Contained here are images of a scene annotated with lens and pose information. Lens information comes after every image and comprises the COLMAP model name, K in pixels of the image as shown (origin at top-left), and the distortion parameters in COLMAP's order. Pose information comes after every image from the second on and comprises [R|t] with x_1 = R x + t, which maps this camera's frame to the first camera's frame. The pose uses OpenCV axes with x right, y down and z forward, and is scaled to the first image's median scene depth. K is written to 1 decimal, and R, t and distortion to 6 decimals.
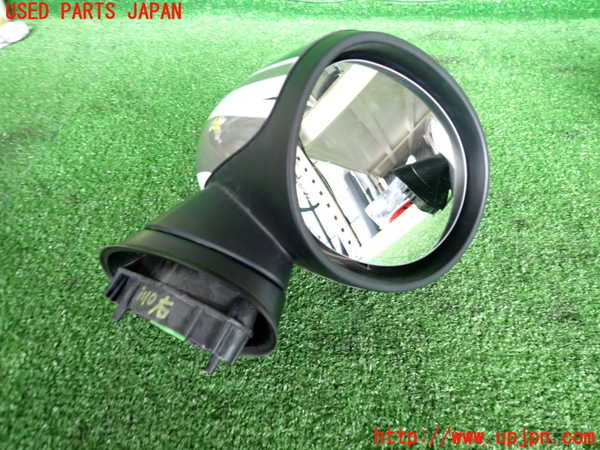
lens RADIAL K [[449.4, 0, 300.0], [0, 449.4, 225.0], [0, 0, 1]] dist [0.011473, -0.007273]
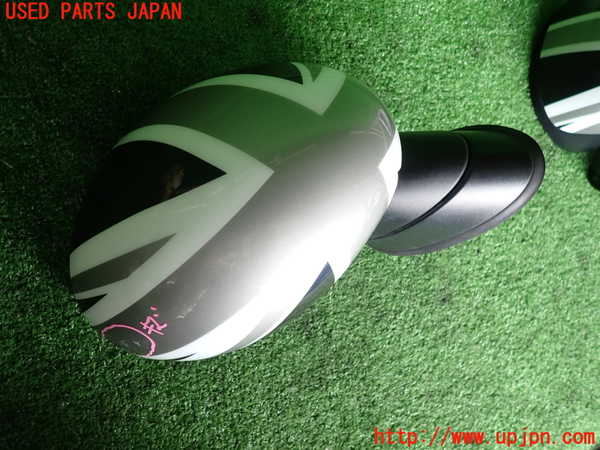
lens RADIAL K [[449.4, 0, 300.0], [0, 449.4, 225.0], [0, 0, 1]] dist [0.011473, -0.007273]
pose [[0.848179, -0.193152, 0.493238, -0.314090], [-0.232906, 0.700327, 0.674757, -0.574364], [-0.475759, -0.687193, 0.549017, 0.439953]]
